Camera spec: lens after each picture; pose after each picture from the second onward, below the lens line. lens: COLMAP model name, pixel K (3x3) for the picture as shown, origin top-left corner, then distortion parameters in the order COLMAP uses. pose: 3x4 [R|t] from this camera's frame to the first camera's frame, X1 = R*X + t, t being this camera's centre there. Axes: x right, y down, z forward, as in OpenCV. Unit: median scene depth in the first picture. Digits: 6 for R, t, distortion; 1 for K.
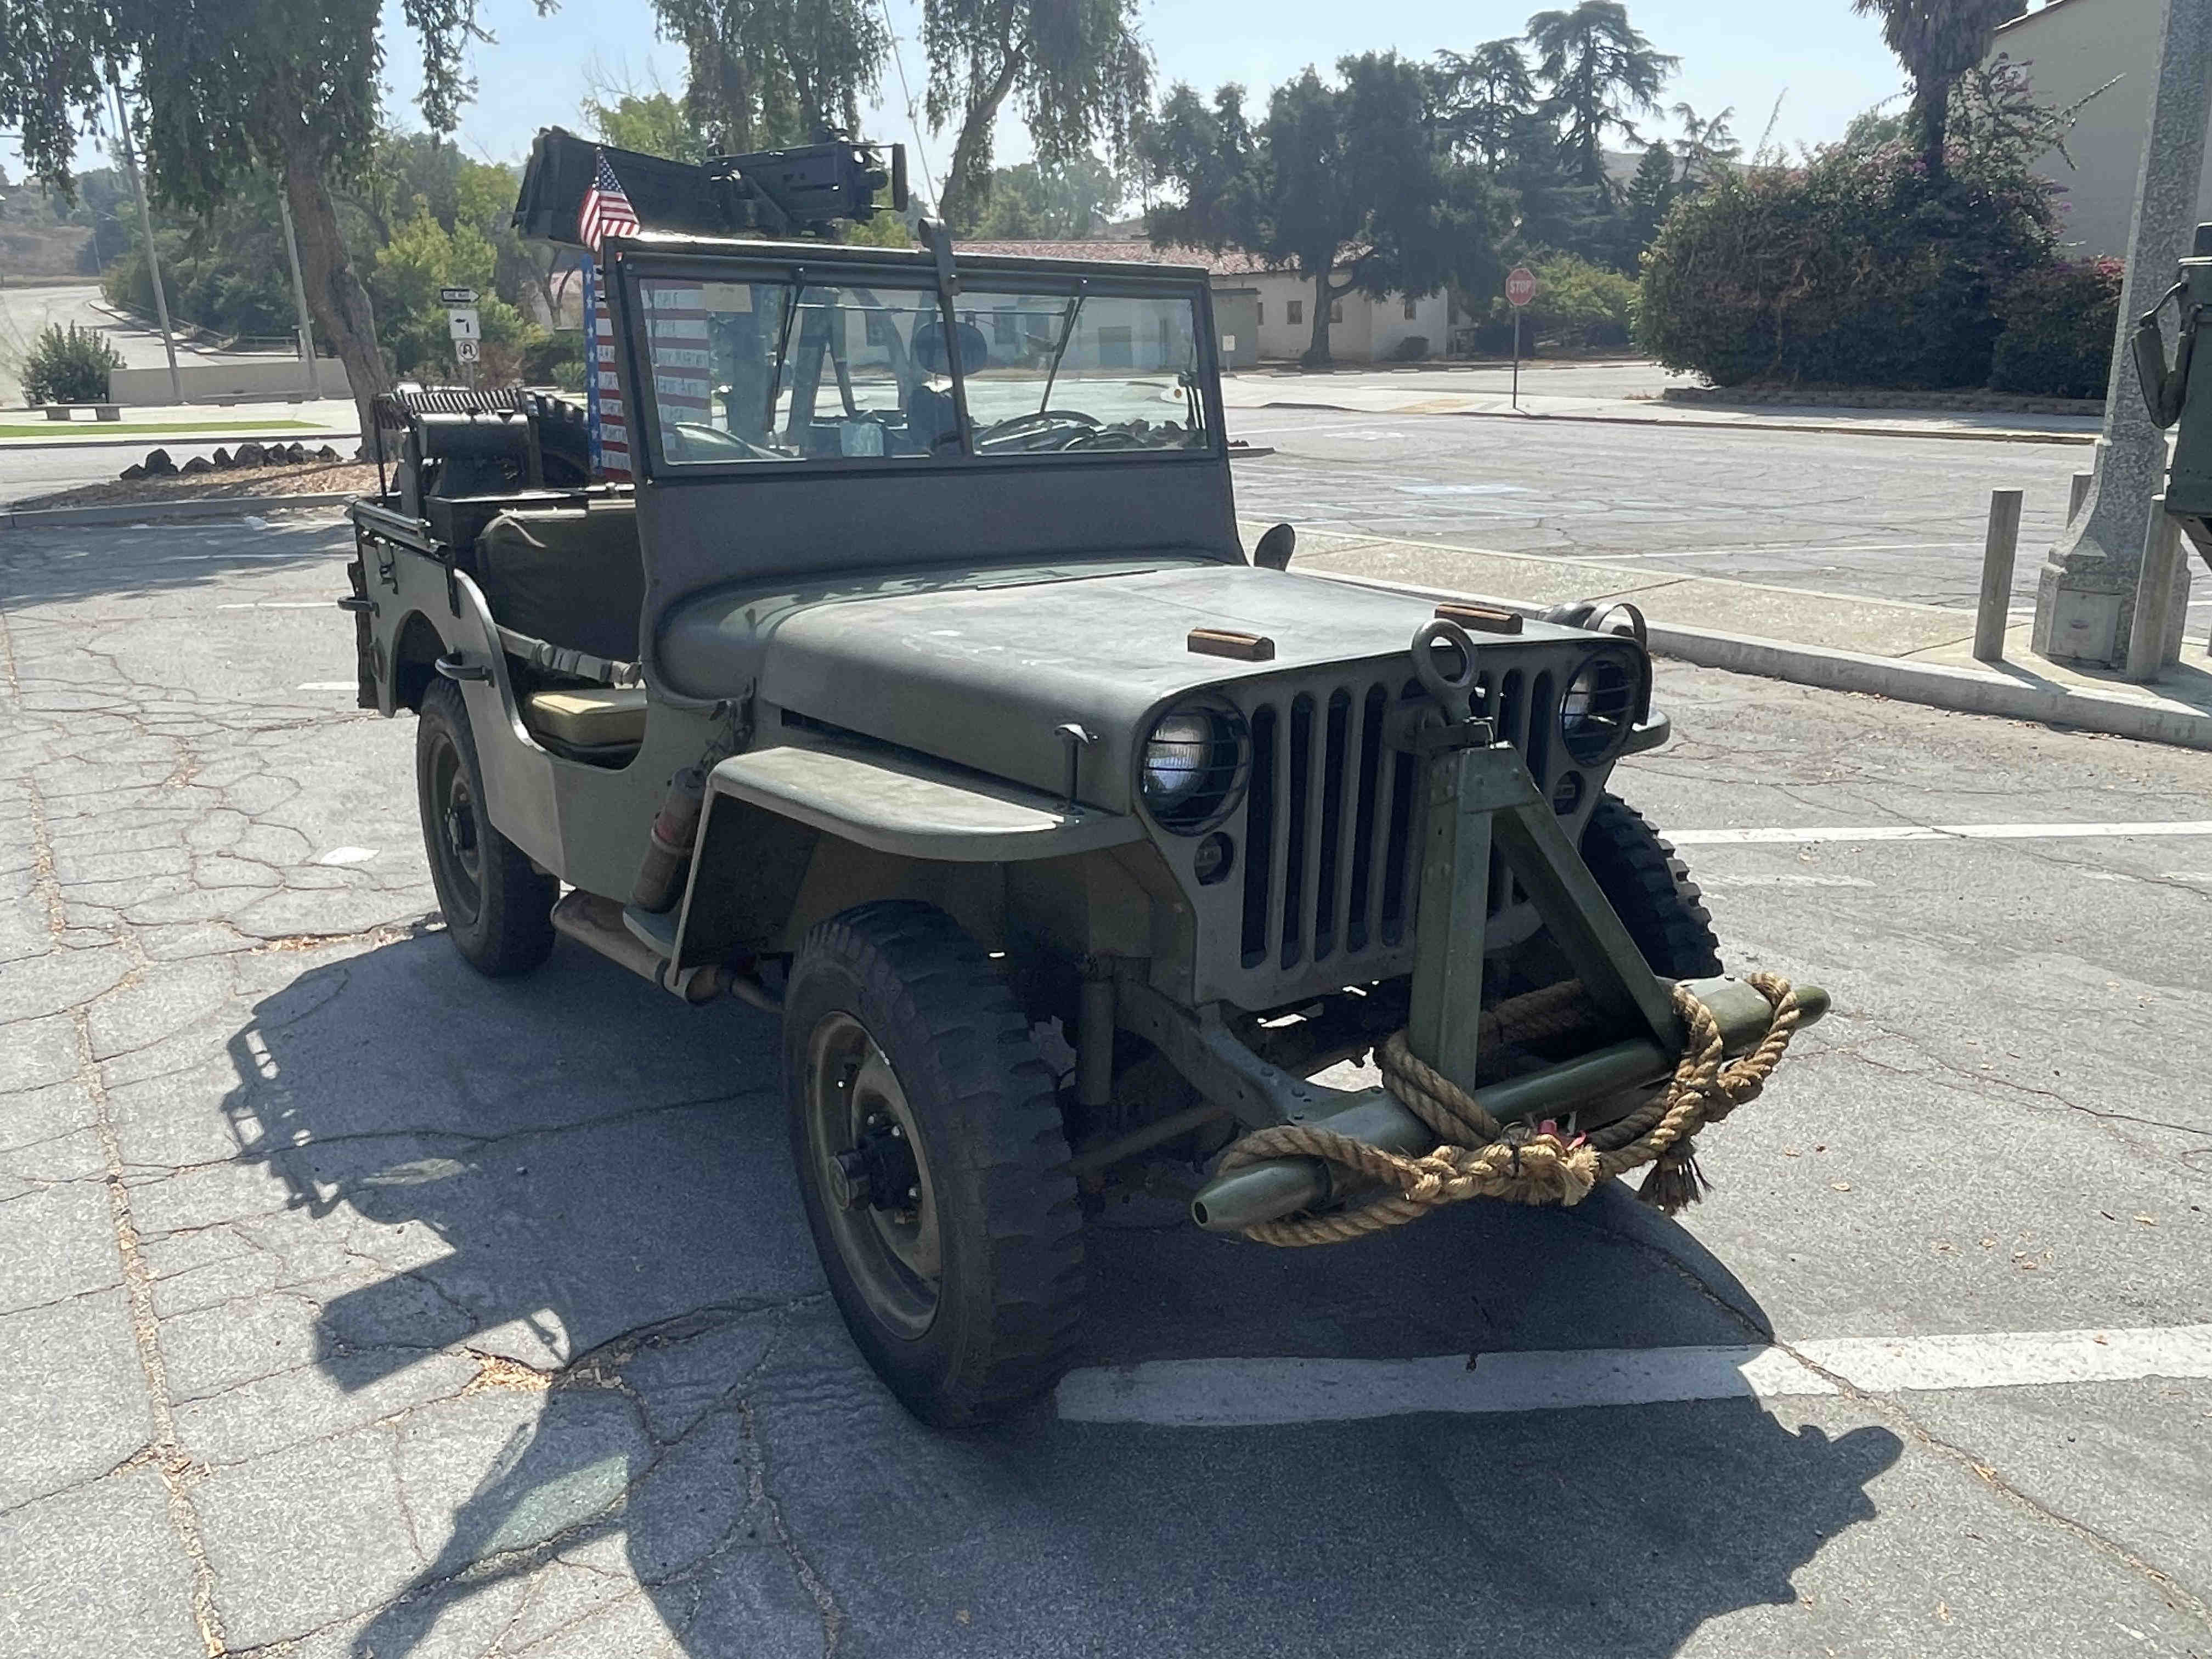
lens RADIAL K [[1607.2, 0, 1106.0], [0, 1607.2, 829.5], [0, 0, 1]] dist [0.005382, -0.013774]
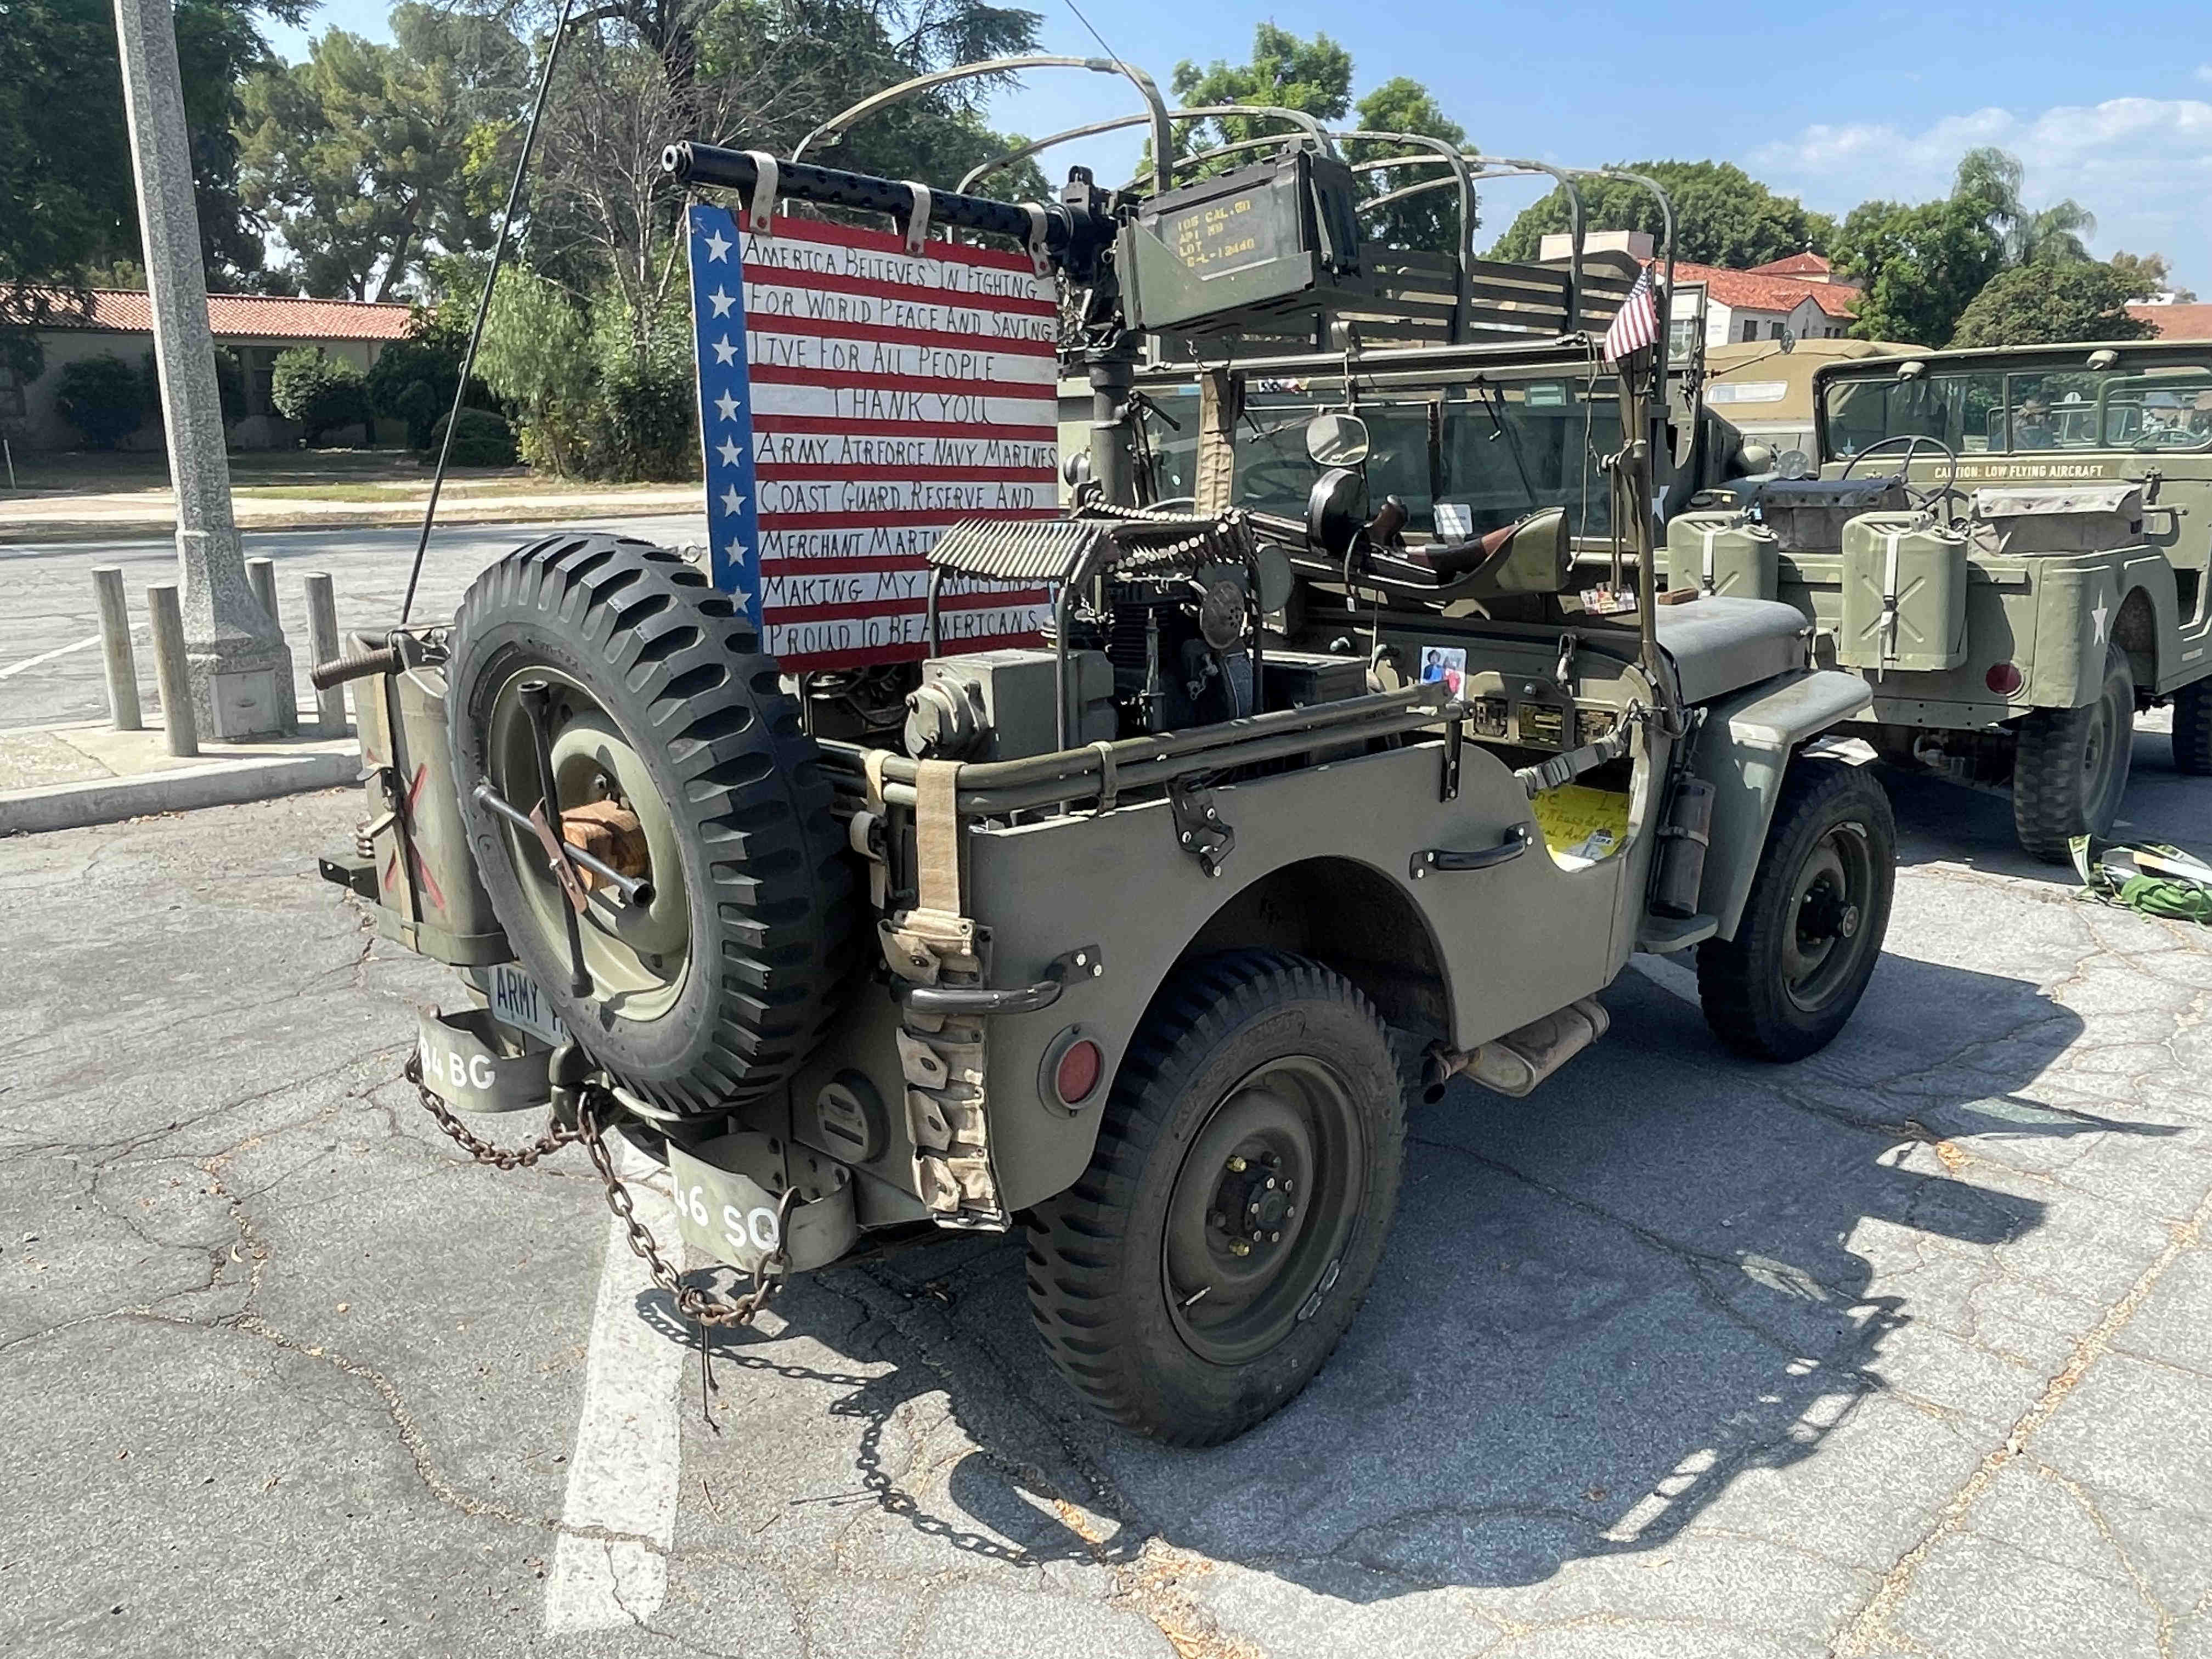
lens RADIAL K [[1607.2, 0, 1106.0], [0, 1607.2, 829.5], [0, 0, 1]] dist [0.005382, -0.013774]
pose [[-0.159413, -0.226178, 0.960953, -1.393423], [0.279250, 0.923315, 0.263644, -0.457247], [-0.946893, 0.310375, -0.084028, 1.562421]]
